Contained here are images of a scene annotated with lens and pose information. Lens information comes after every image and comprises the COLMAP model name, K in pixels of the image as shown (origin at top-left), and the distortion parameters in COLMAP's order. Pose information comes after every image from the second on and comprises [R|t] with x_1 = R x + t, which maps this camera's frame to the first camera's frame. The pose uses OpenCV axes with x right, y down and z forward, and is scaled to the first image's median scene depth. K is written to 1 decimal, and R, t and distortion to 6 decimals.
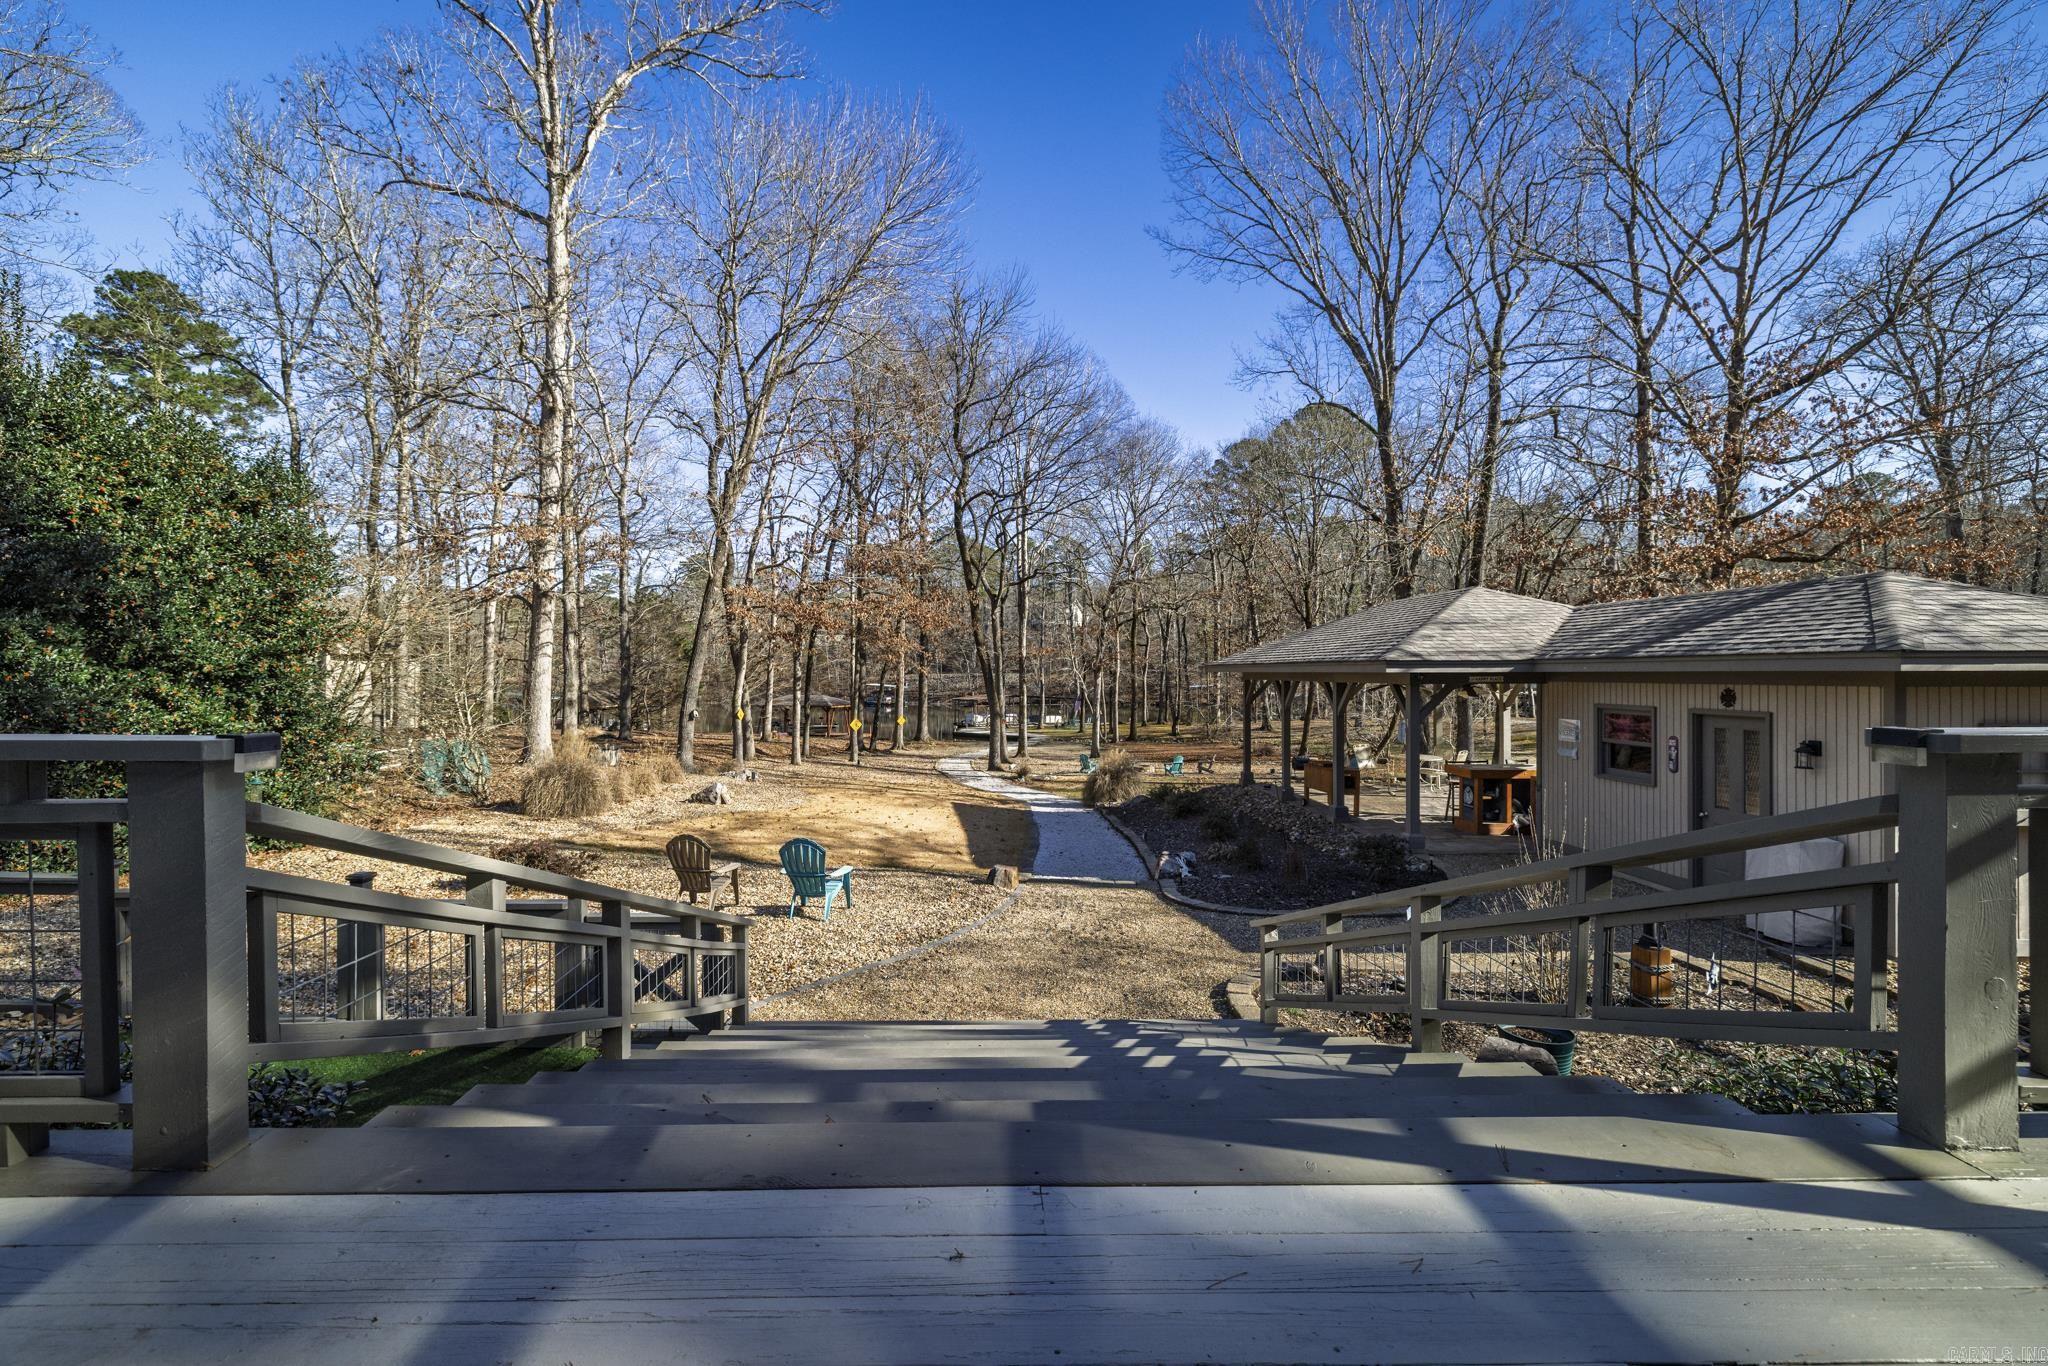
lens RADIAL K [[860.0, 0, 995.8], [0, 860.0, 672.3], [0, 0, 1]] dist [0.001916, 0.000510]
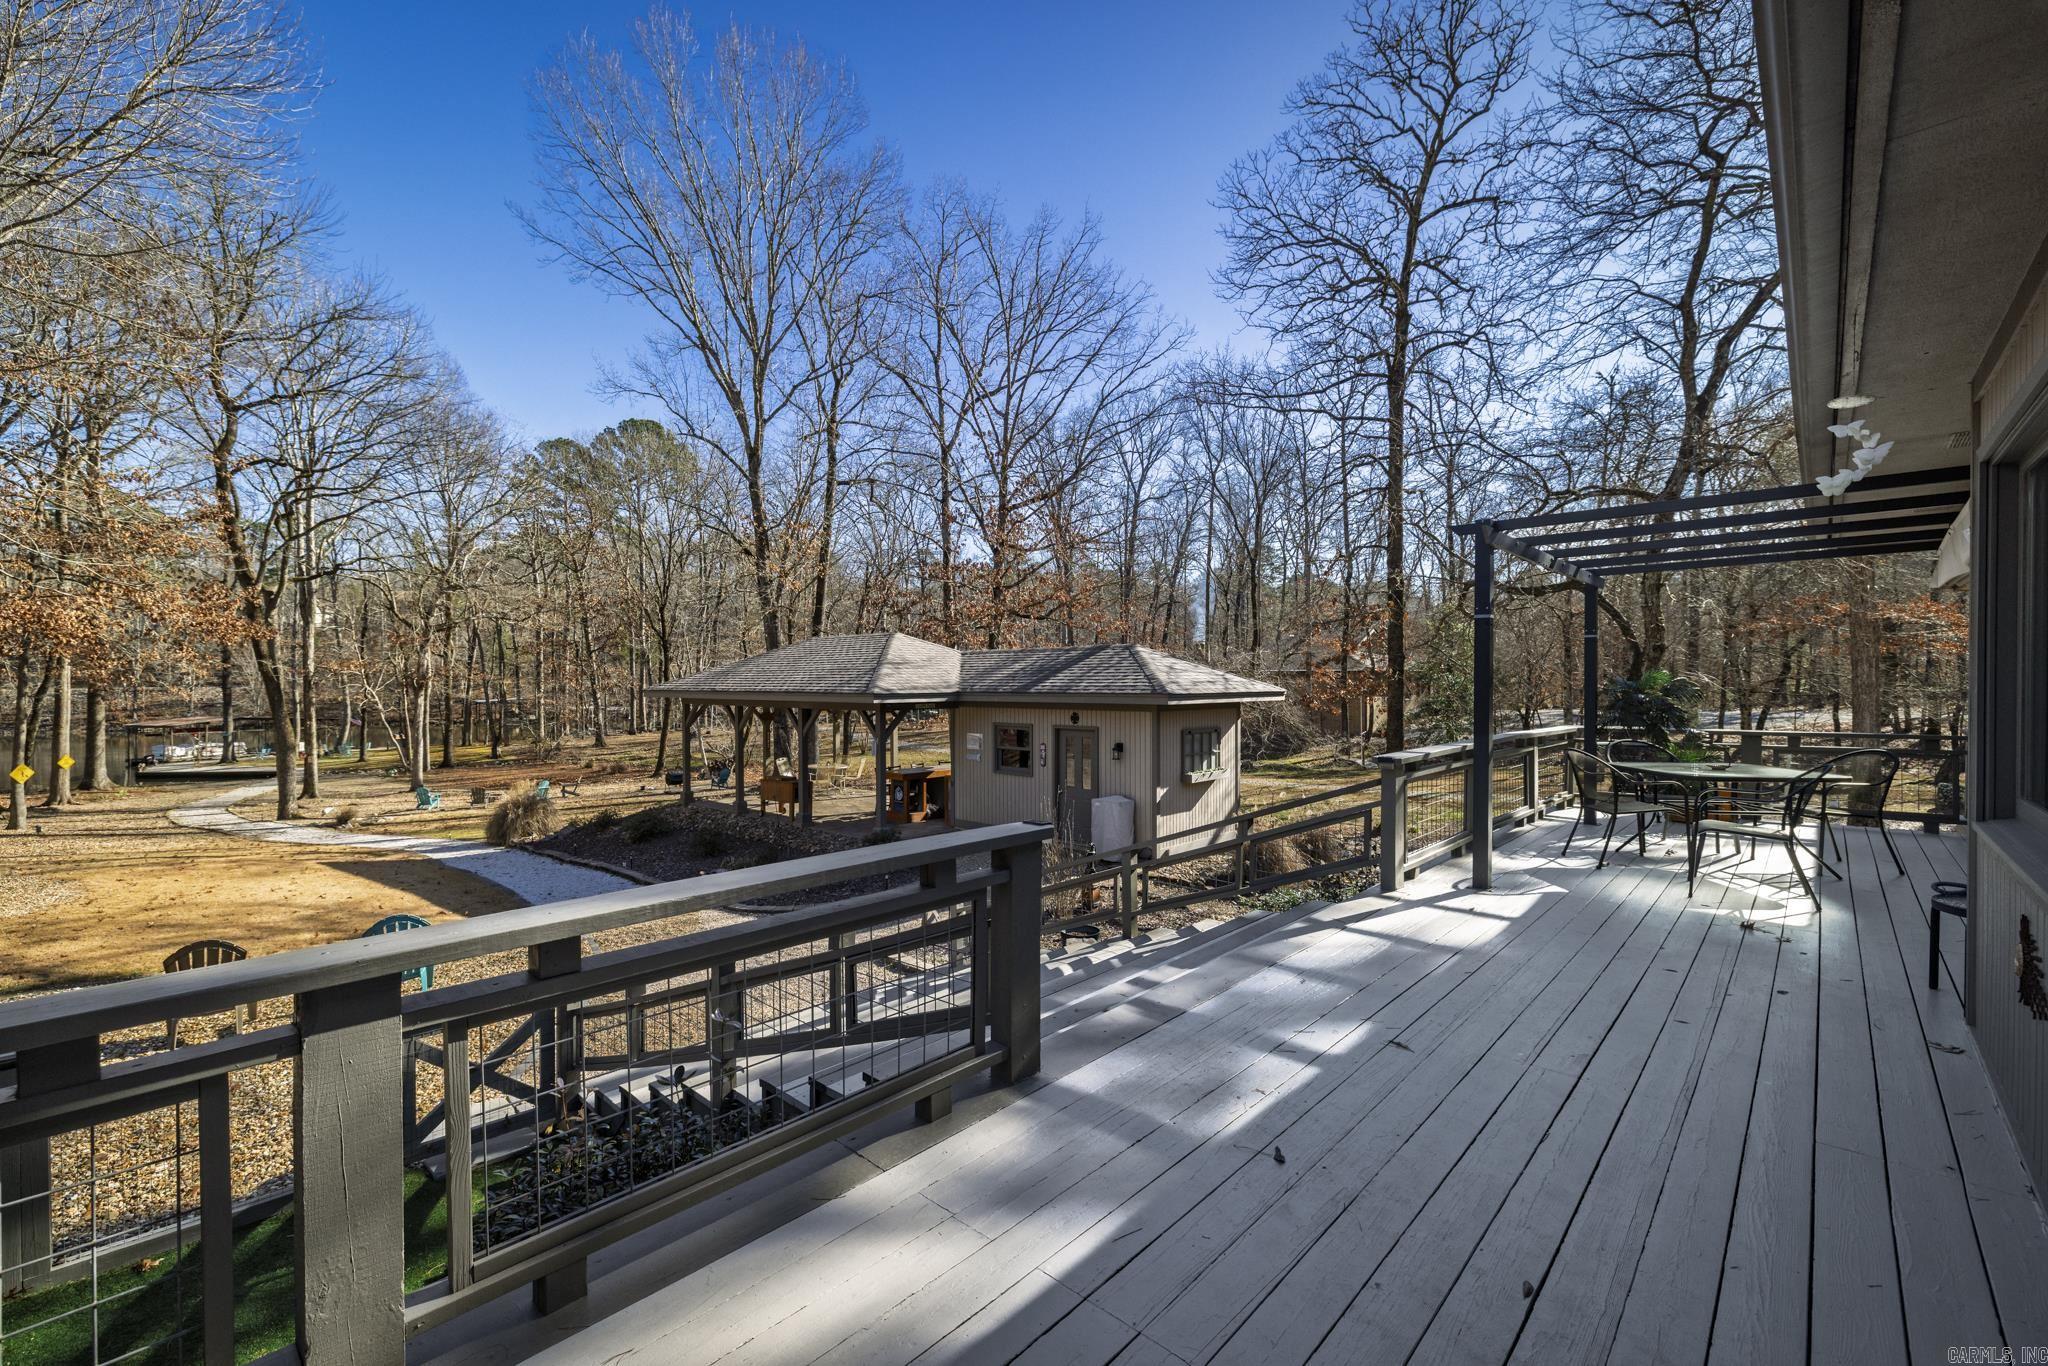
lens RADIAL K [[865.6, 0, 992.7], [0, 865.6, 688.1], [0, 0, 1]] dist [0.002144, -0.000009]
pose [[0.703521, -0.007195, 0.710638, -0.212869], [0.001275, 0.999960, 0.008863, -0.021483], [-0.710673, -0.005329, 0.703502, -0.017718]]
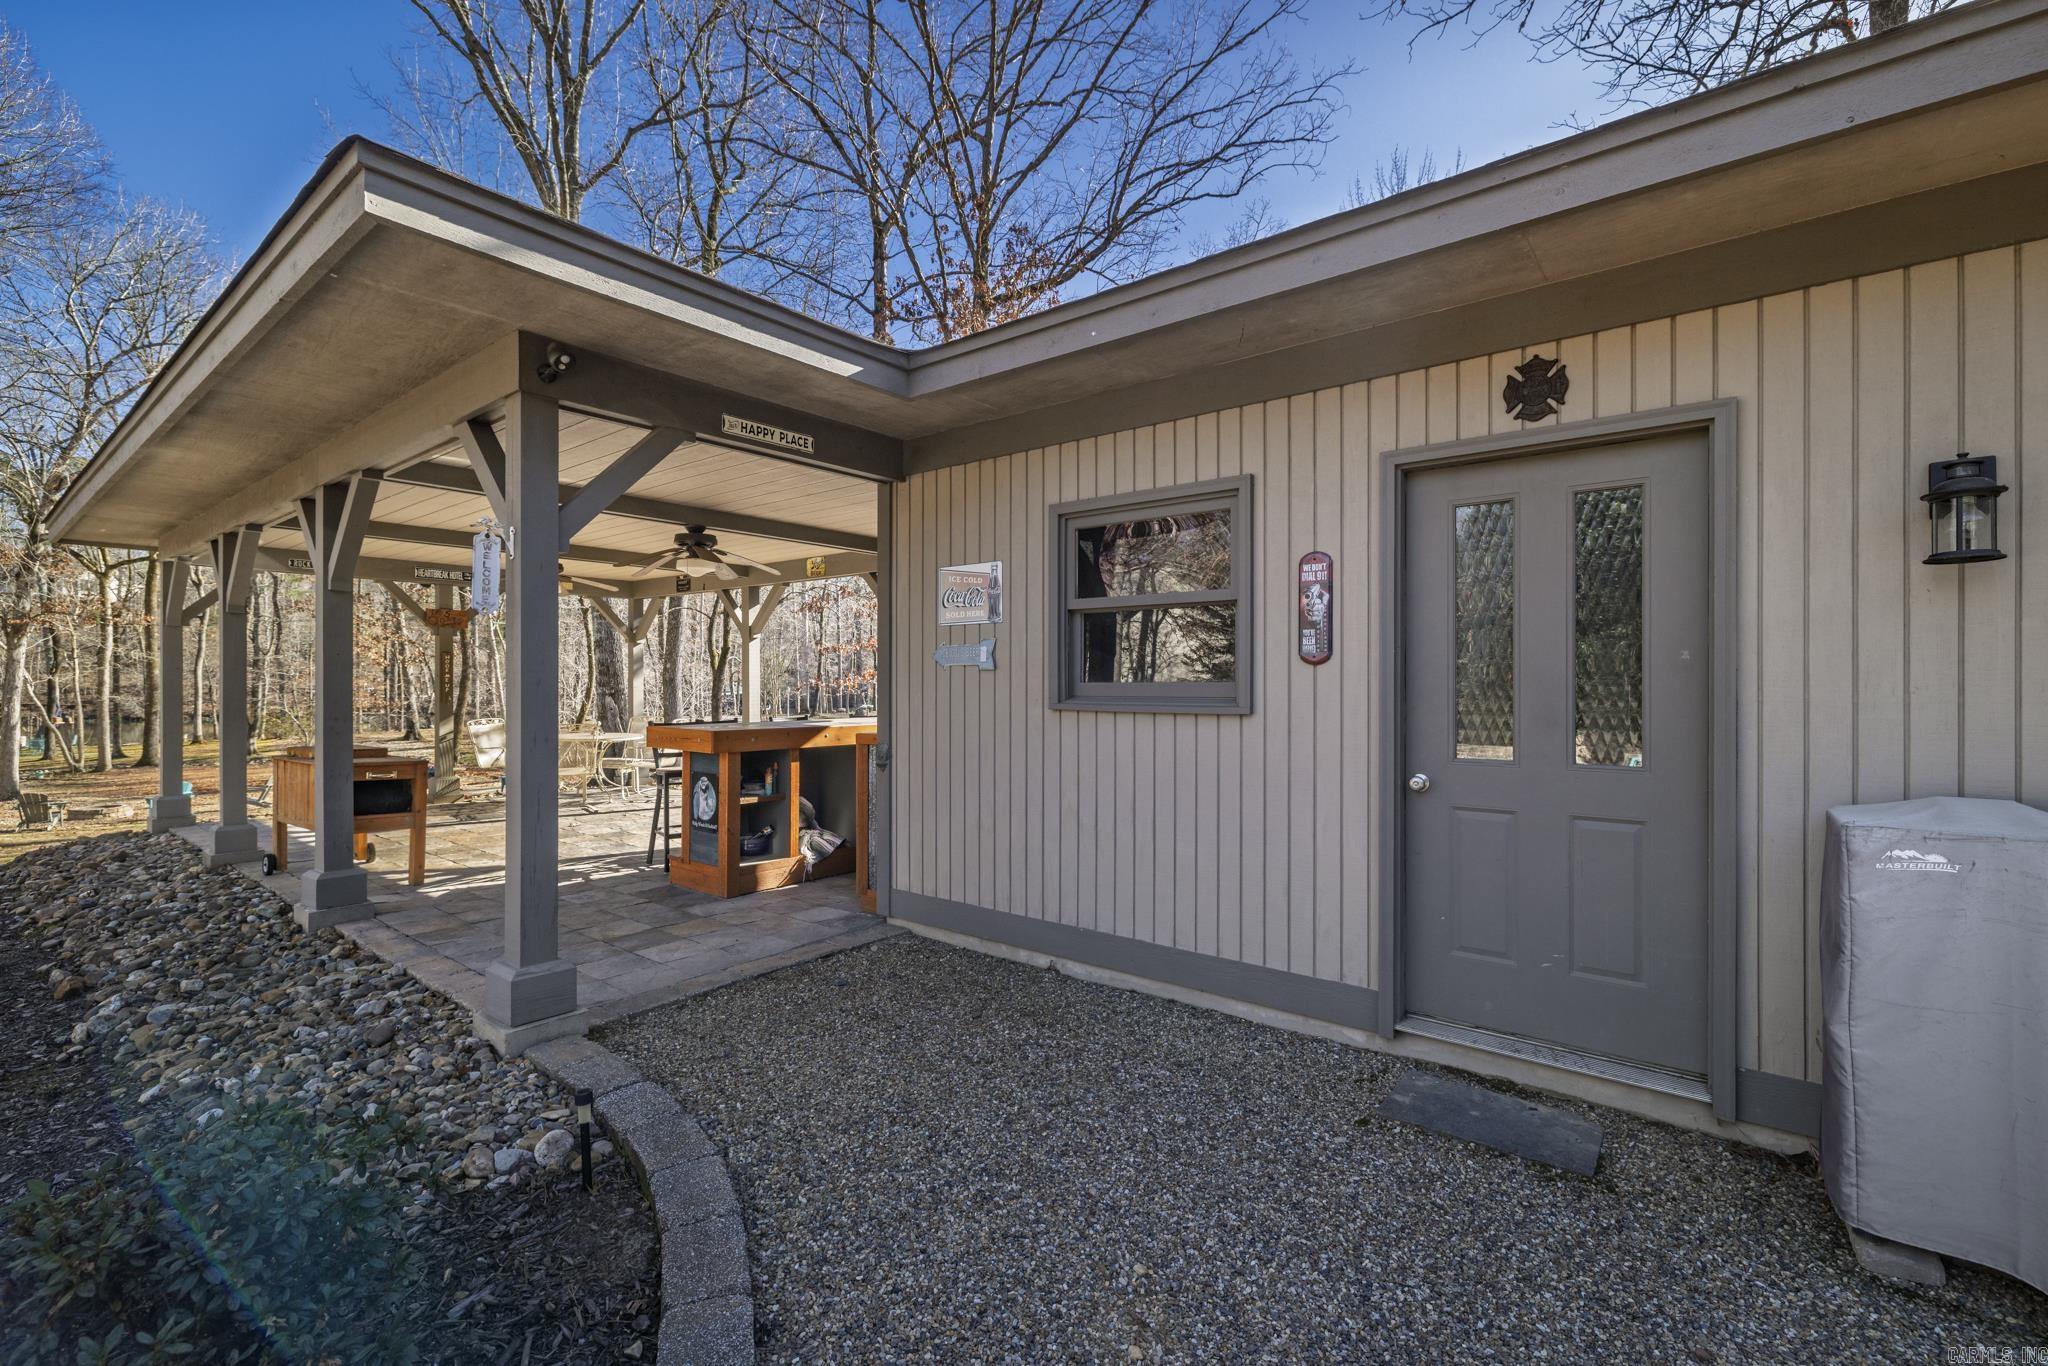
lens RADIAL K [[865.6, 0, 992.7], [0, 865.6, 688.1], [0, 0, 1]] dist [0.002144, -0.000009]
pose [[0.652652, 0.001259, 0.757657, 0.253595], [-0.002603, 0.999996, 0.000580, 0.069574], [-0.757653, -0.002351, 0.652653, 0.485875]]
